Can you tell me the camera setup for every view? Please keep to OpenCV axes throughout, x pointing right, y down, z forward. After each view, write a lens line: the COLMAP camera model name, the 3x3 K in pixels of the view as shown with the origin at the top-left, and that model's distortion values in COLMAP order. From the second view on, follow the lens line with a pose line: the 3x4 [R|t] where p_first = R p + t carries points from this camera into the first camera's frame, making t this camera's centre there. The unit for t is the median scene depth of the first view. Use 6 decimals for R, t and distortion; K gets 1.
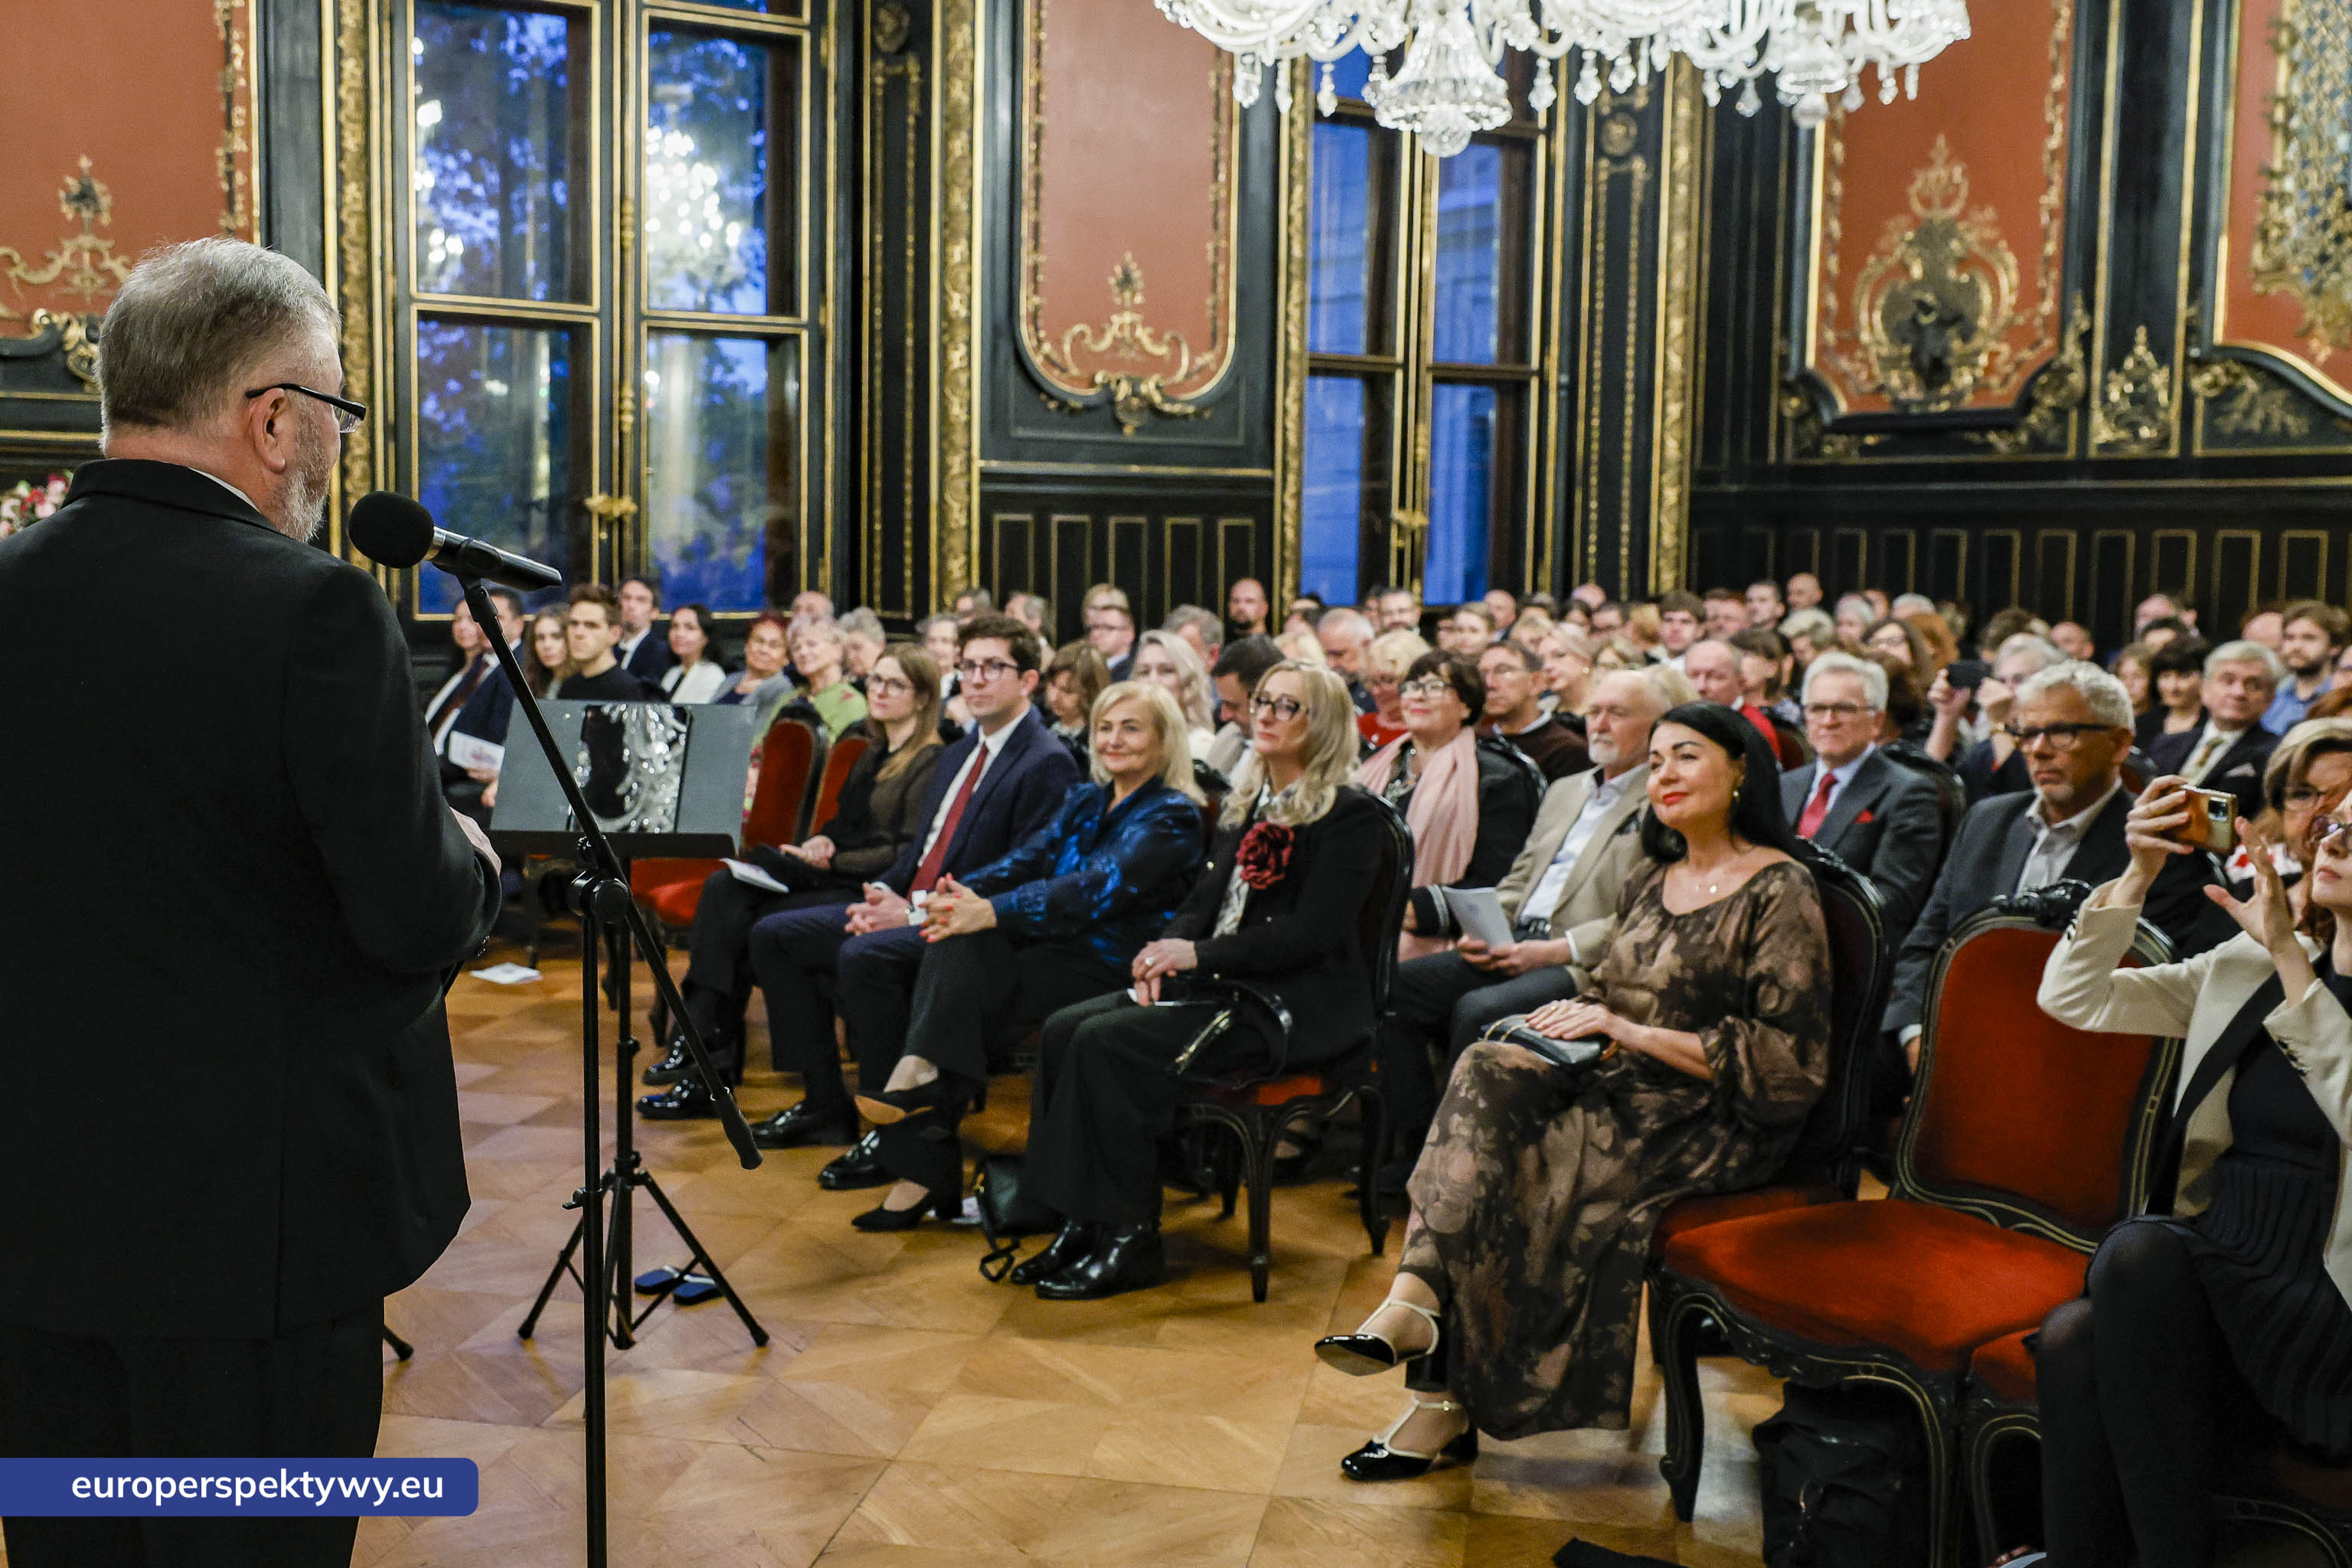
lens RADIAL K [[2480.4, 0, 1140.8], [0, 2480.4, 714.3], [0, 0, 1]] dist [0.001387, 0.000000]
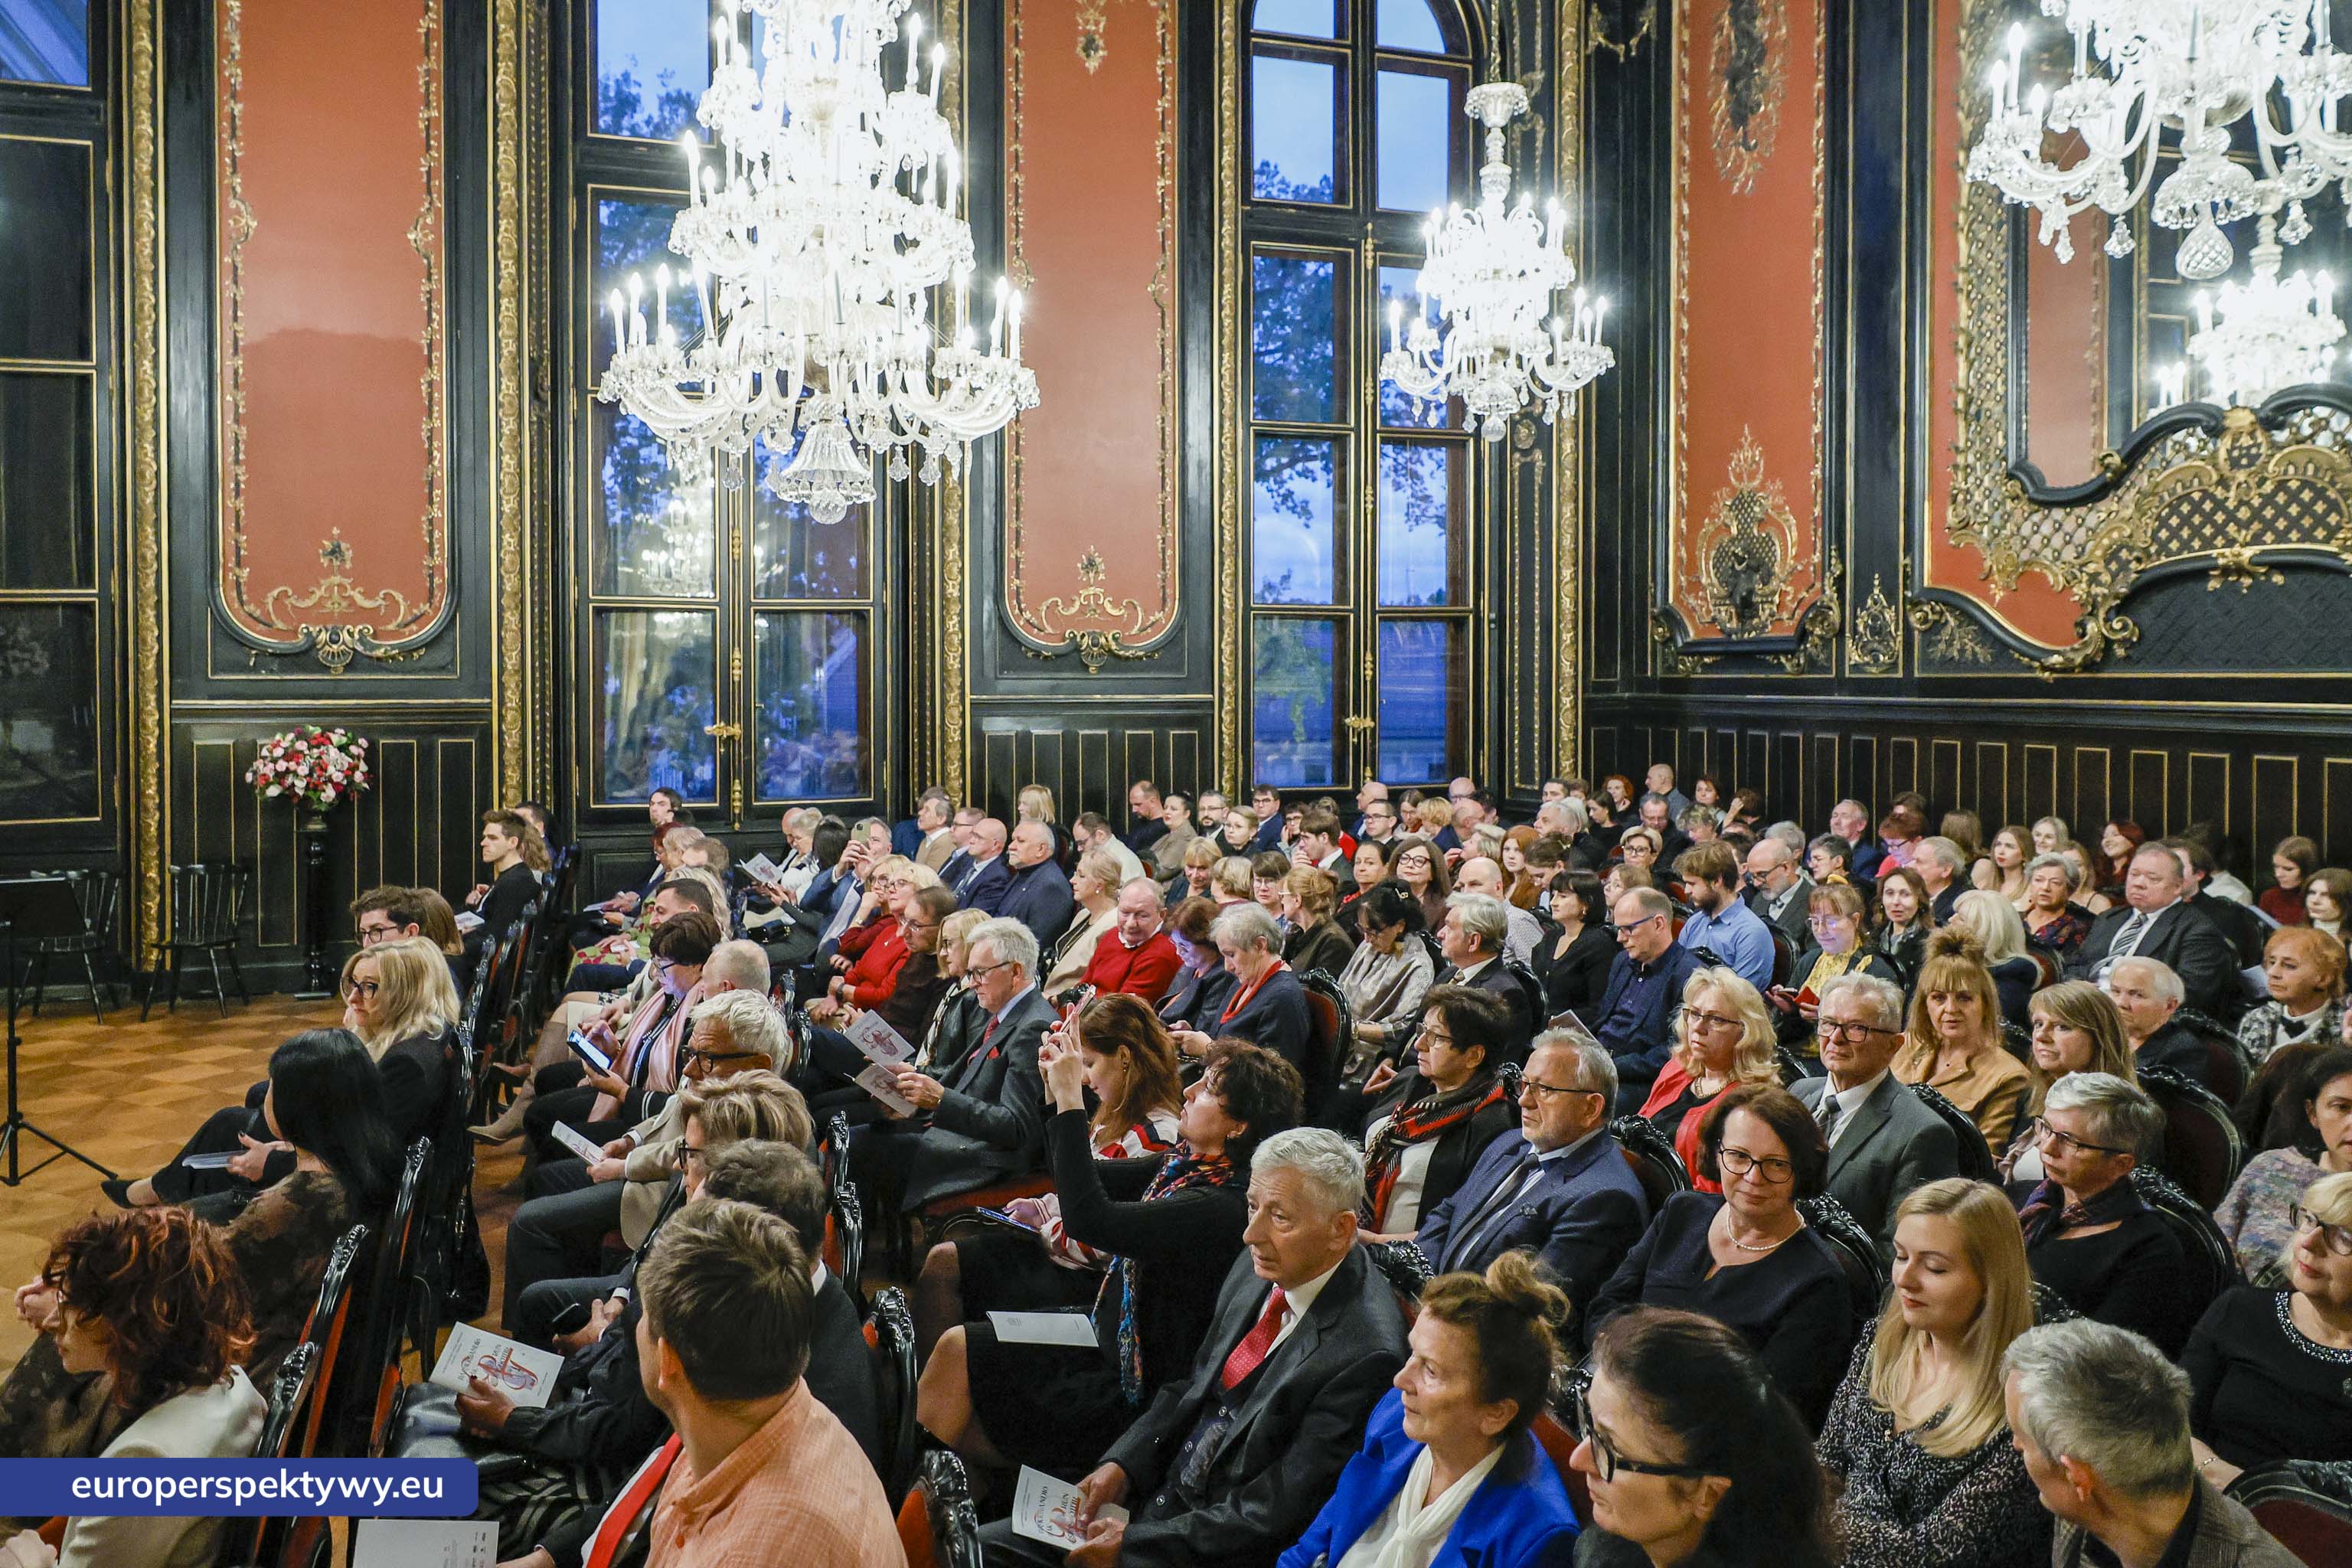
lens RADIAL K [[1668.4, 0, 1200.3], [0, 1668.4, 674.6], [0, 0, 1]] dist [-0.010809, 0.001245]
pose [[0.958148, -0.013486, -0.285955, 0.326850], [-0.006501, 0.997607, -0.068831, -0.047144], [0.286199, 0.067810, 0.955768, 0.110882]]
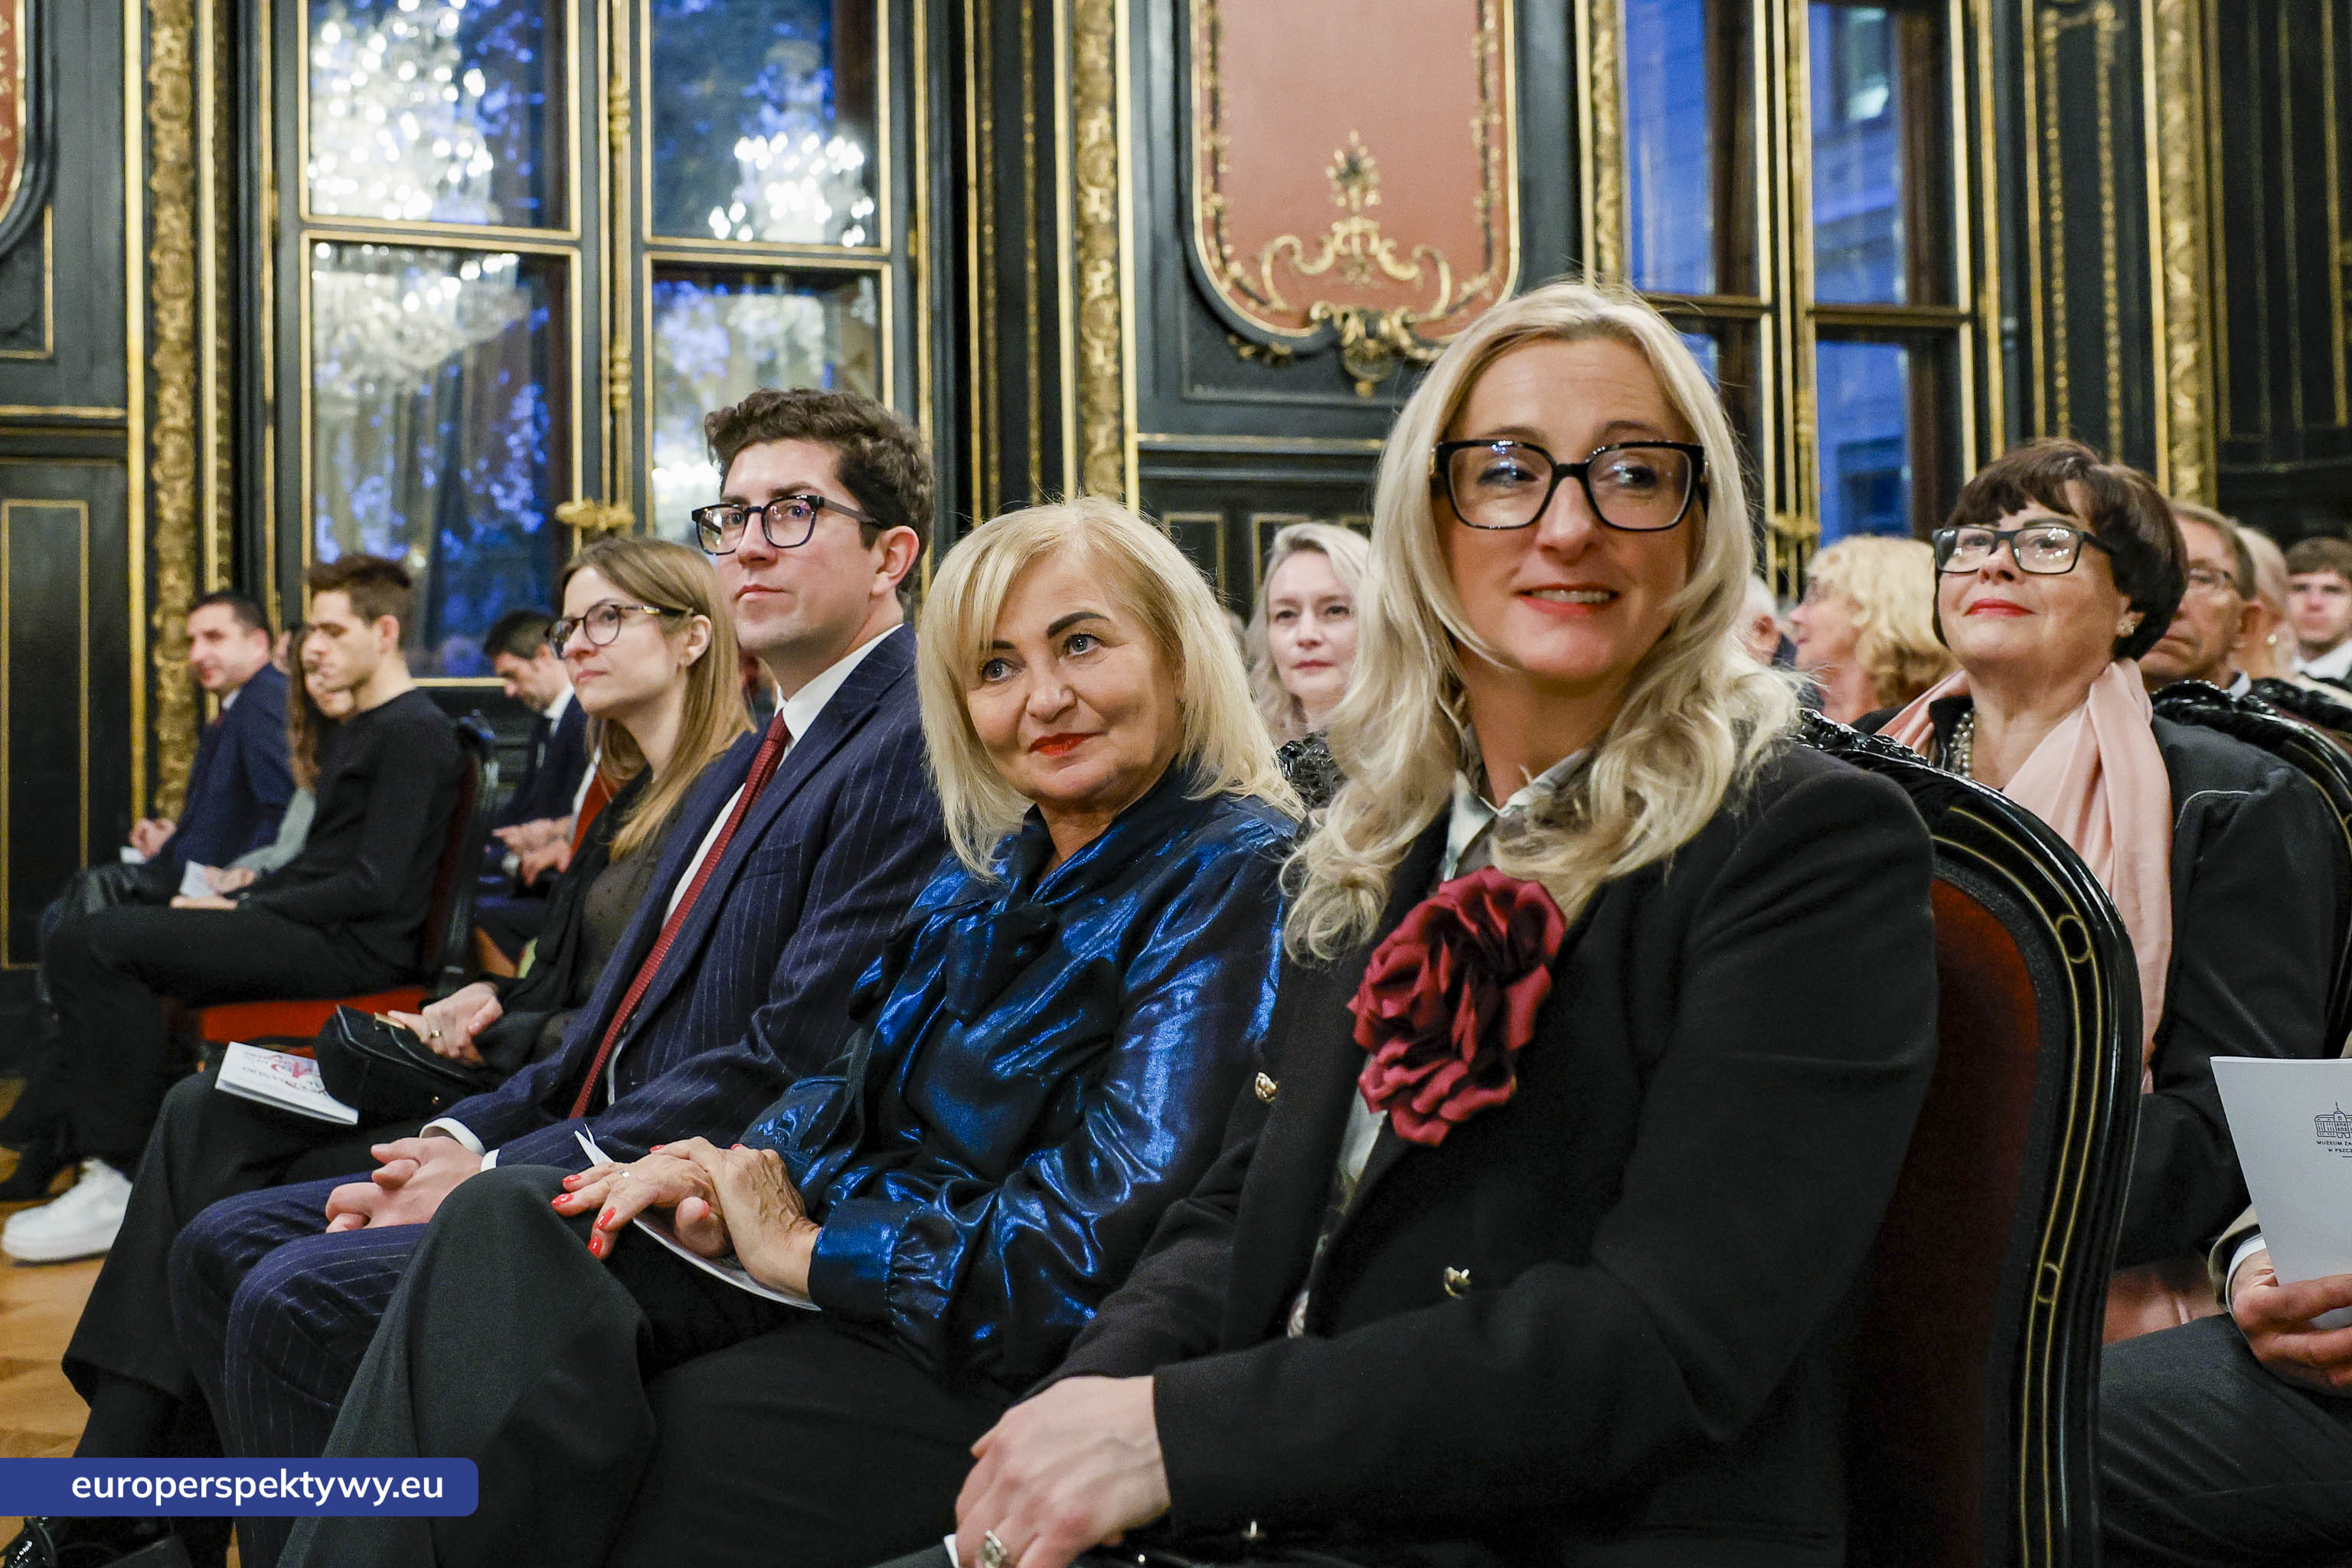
lens RADIAL K [[2480.4, 0, 1032.6], [0, 2480.4, 586.5], [0, 0, 1]] dist [0.001387, 0.000000]
pose [[0.984504, -0.041285, -0.170431, 0.019234], [0.020779, 0.992509, -0.120390, 0.019013], [0.174125, 0.114983, 0.977987, 0.330007]]
